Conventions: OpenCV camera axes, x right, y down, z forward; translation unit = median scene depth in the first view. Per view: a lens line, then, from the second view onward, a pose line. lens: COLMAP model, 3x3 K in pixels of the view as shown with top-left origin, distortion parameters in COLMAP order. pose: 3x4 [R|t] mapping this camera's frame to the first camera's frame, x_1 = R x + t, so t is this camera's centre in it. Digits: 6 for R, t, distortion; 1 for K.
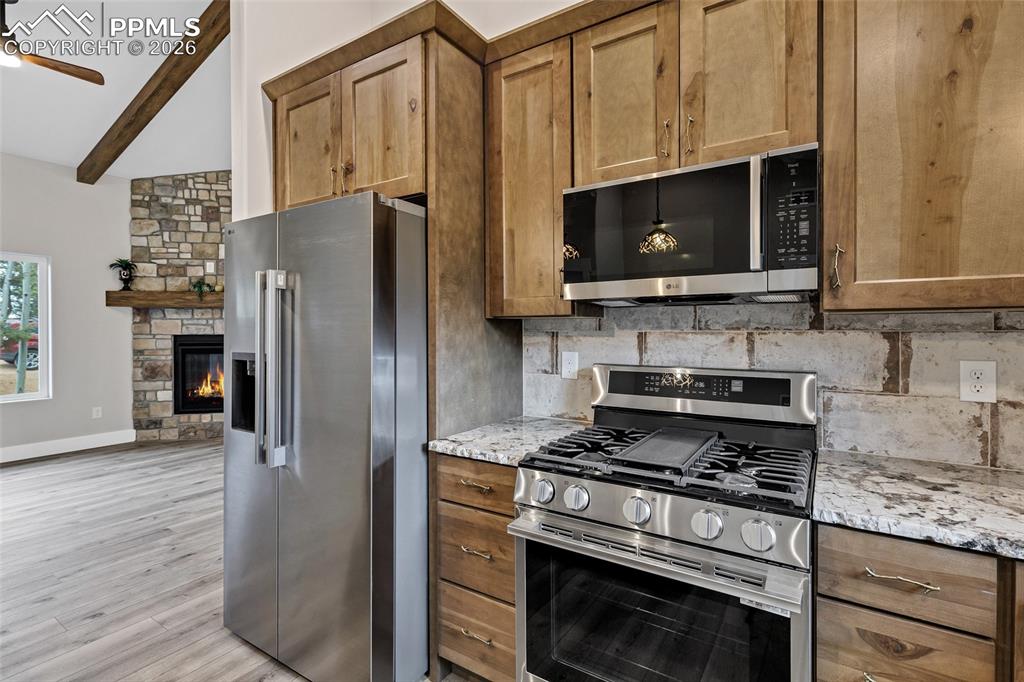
lens RADIAL K [[499.7, 0, 591.4], [0, 499.7, 327.2], [0, 0, 1]] dist [-0.005062, 0.002030]
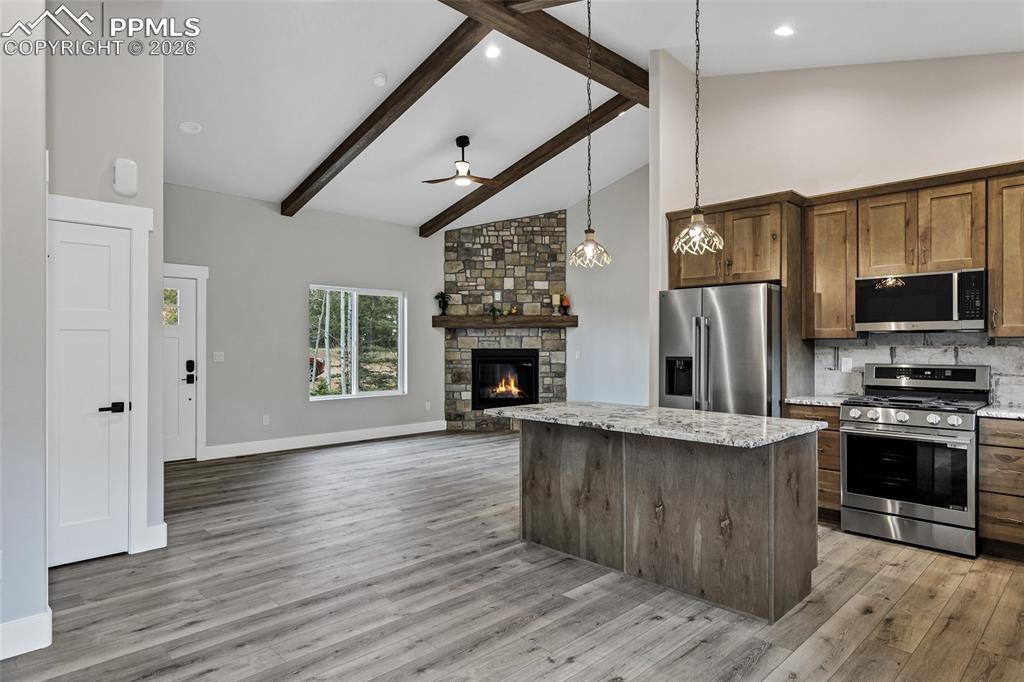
lens RADIAL K [[624.8, 0, 584.2], [0, 624.8, 339.7], [0, 0, 1]] dist [-0.012208, 0.005926]
pose [[0.963950, -0.000362, -0.266085, -0.391755], [-0.000711, 0.999992, -0.003936, -0.006838], [0.266084, 0.003984, 0.963942, -1.554341]]
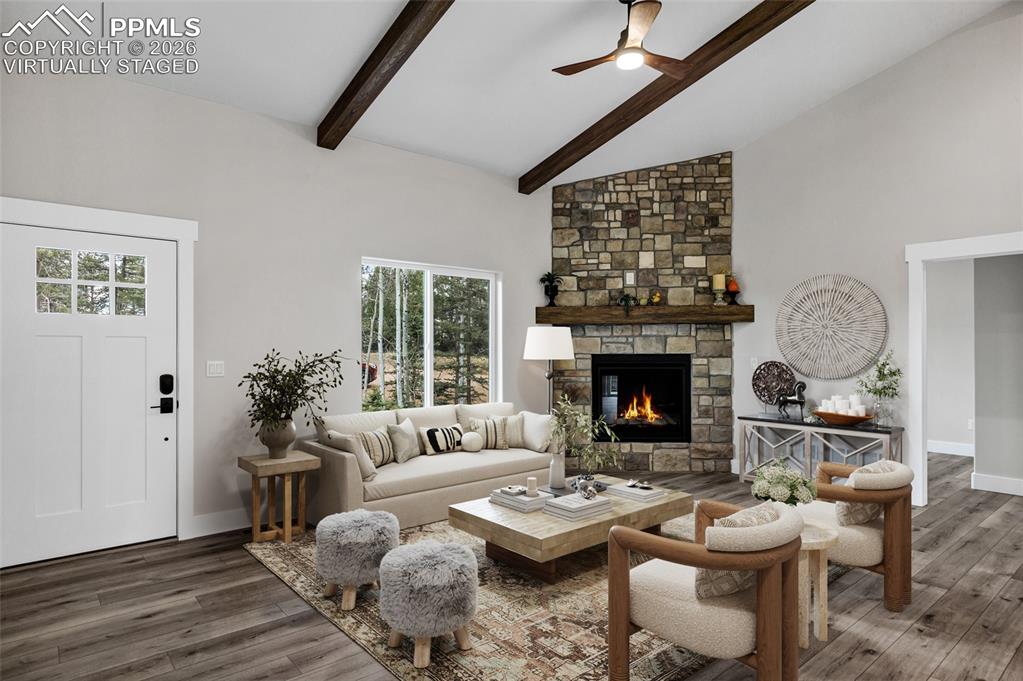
lens RADIAL K [[624.2, 0, 614.9], [0, 624.2, 341.4], [0, 0, 1]] dist [-0.012208, 0.005926]
pose [[0.956020, -0.003052, -0.293286, -1.475698], [0.000767, 0.999968, -0.007905, 0.003576], [0.293301, 0.007332, 0.955992, -0.233606]]
